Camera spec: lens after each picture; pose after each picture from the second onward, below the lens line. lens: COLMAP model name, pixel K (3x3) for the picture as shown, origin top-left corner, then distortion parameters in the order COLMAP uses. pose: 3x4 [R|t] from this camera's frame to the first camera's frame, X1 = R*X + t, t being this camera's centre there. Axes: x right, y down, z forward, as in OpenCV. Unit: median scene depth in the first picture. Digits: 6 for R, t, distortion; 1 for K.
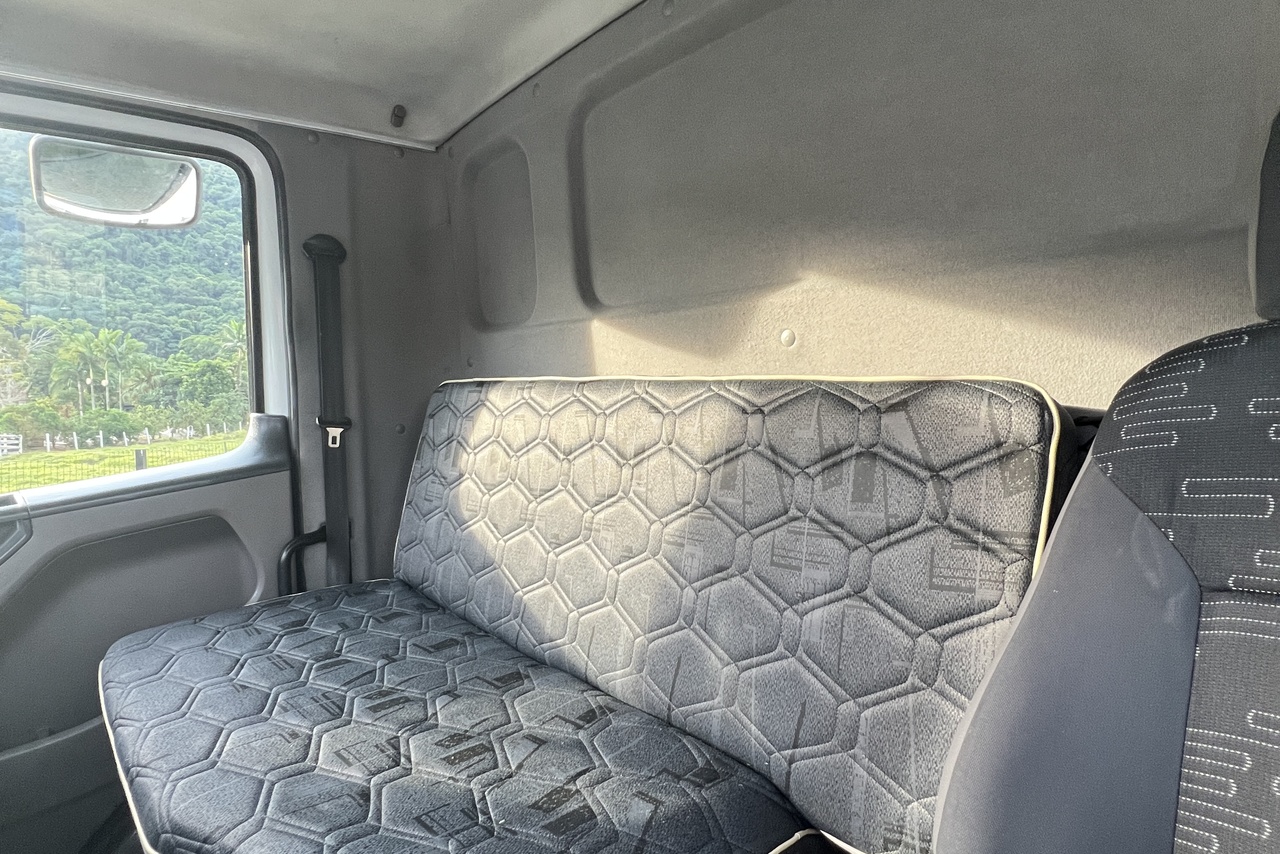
lens RADIAL K [[671.7, 0, 638.7], [0, 671.7, 432.4], [0, 0, 1]] dist [-0.001892, -0.000371]
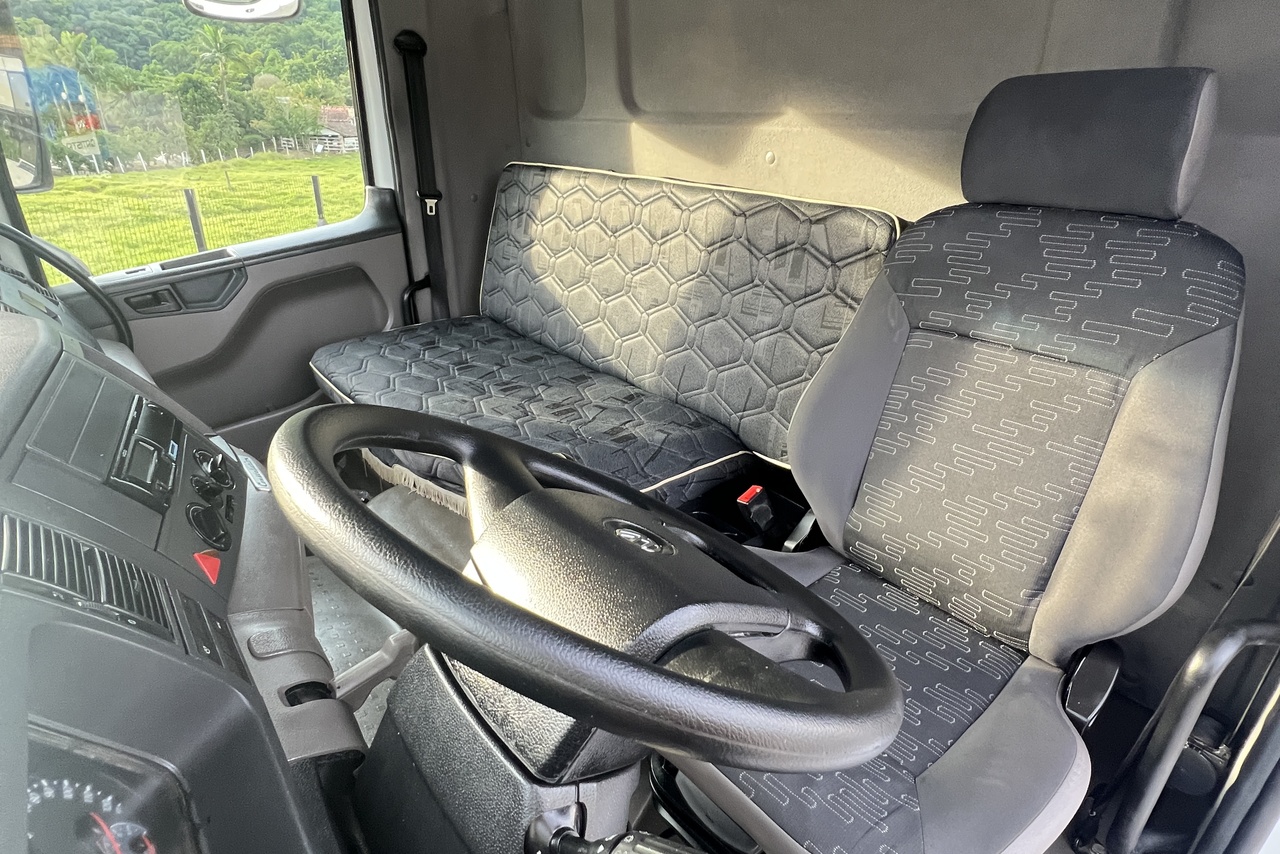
lens RADIAL K [[671.7, 0, 637.8], [0, 671.7, 436.4], [0, 0, 1]] dist [-0.001892, -0.000371]
pose [[0.999318, 0.032596, -0.017367, -0.017397], [-0.023875, 0.928873, 0.369629, -0.098713], [0.028180, -0.368963, 0.929017, -0.518197]]
